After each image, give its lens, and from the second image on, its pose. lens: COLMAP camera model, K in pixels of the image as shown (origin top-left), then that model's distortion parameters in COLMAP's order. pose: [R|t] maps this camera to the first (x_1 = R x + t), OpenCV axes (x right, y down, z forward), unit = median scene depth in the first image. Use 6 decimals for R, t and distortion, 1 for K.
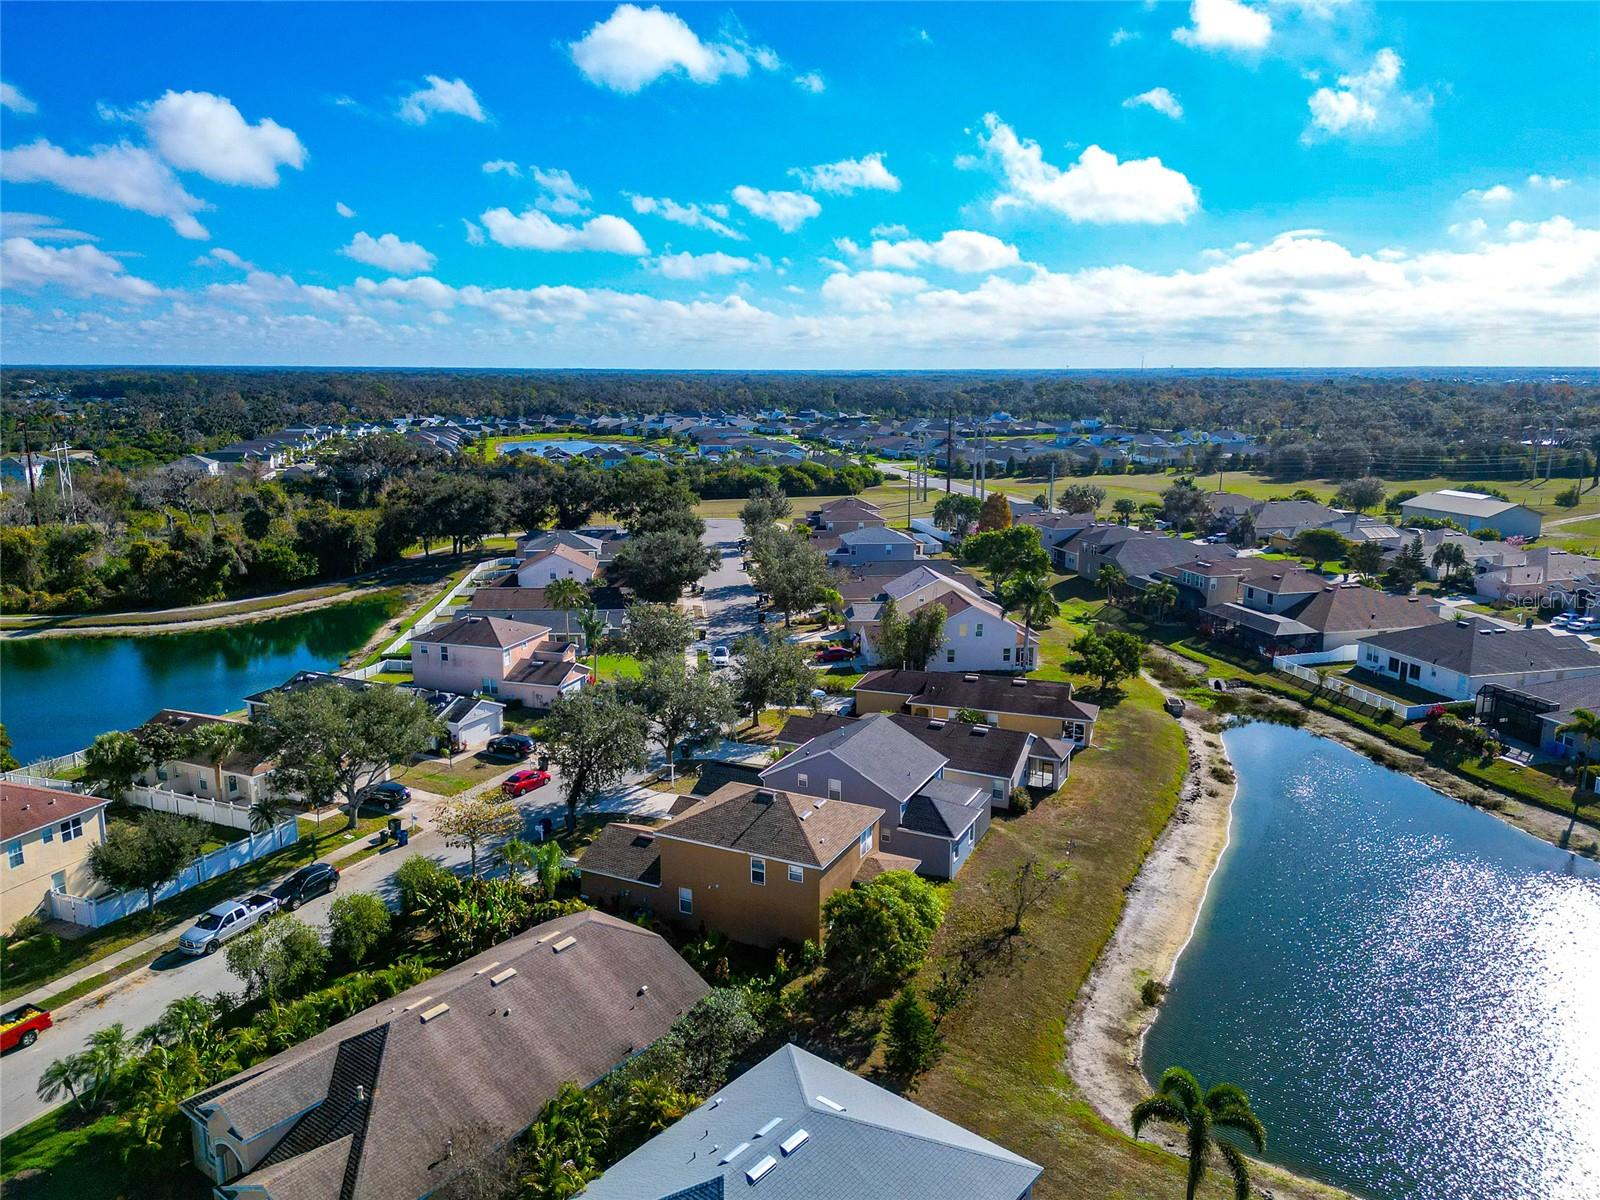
lens RADIAL K [[1132.8, 0, 797.9], [0, 1132.8, 603.8], [0, 0, 1]] dist [0.079295, -0.075074]
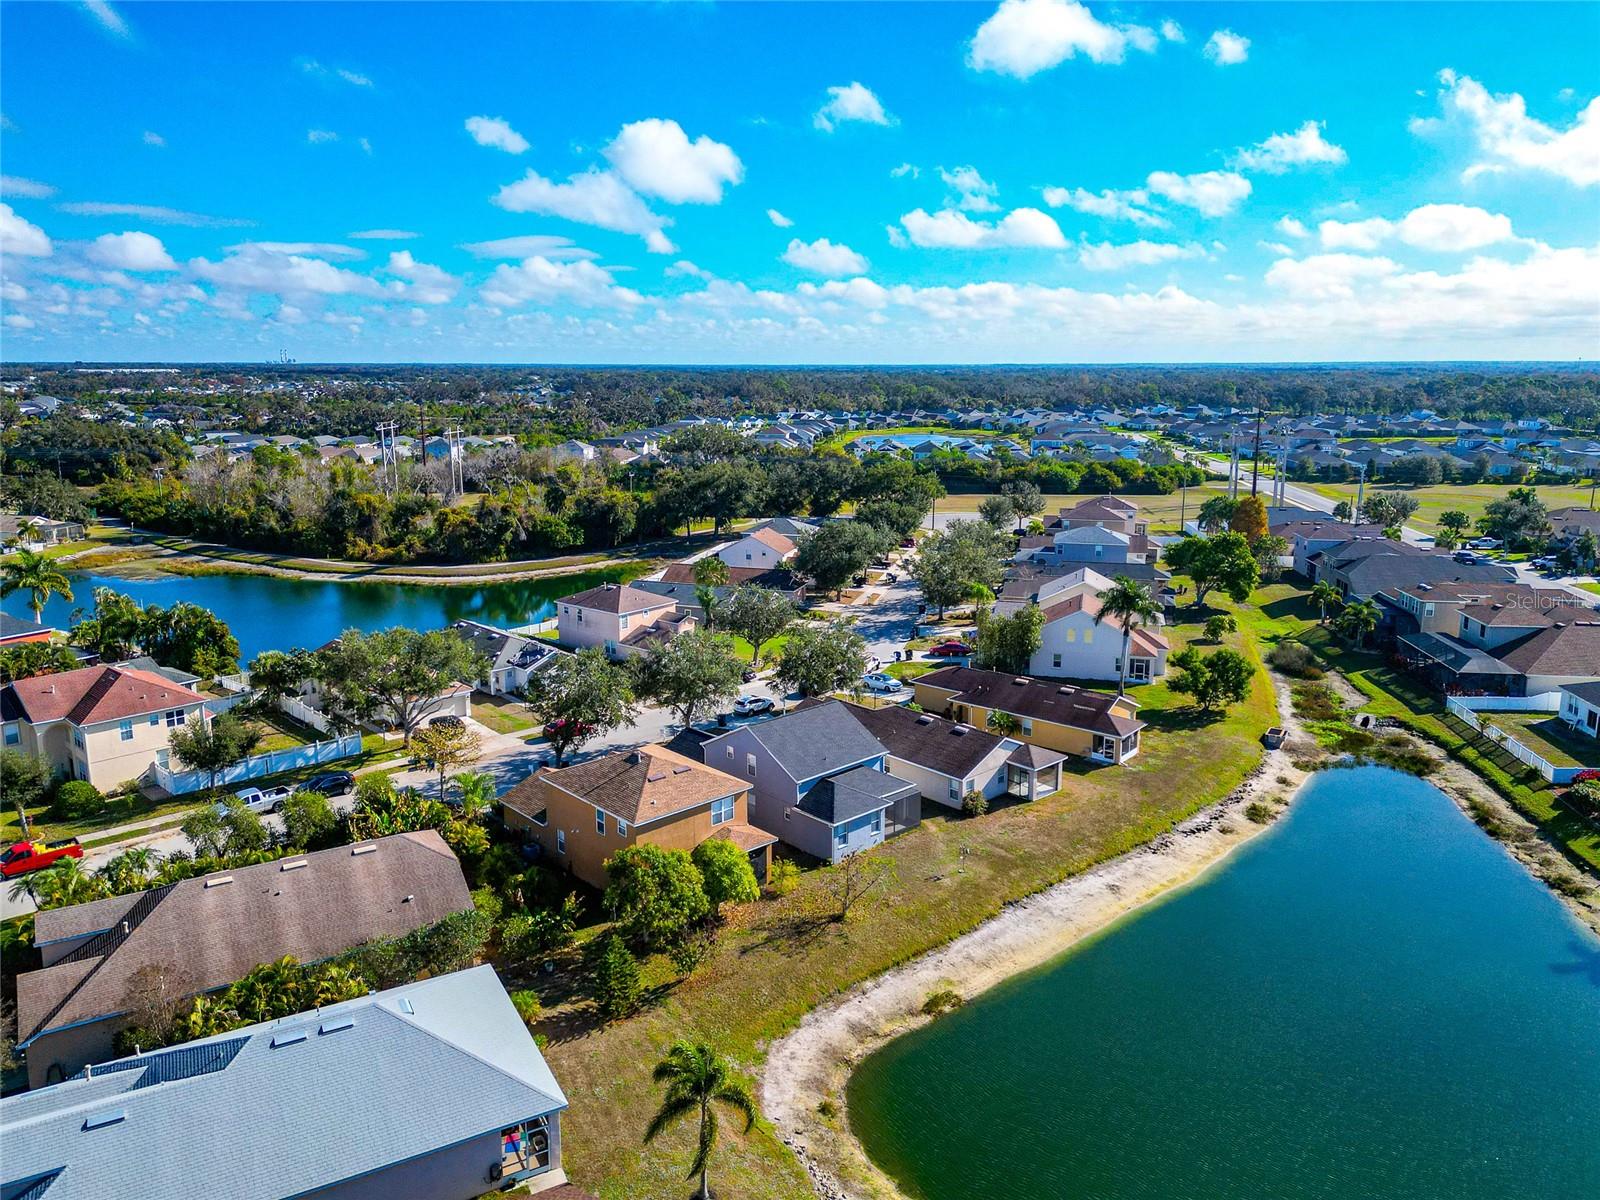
lens RADIAL K [[1124.7, 0, 795.5], [0, 1124.7, 599.3], [0, 0, 1]] dist [0.082327, -0.083777]
pose [[0.932199, 0.072870, -0.354534, 0.105176], [-0.072393, 0.997269, 0.014628, -0.001517], [0.354632, 0.012029, 0.934929, 0.010180]]
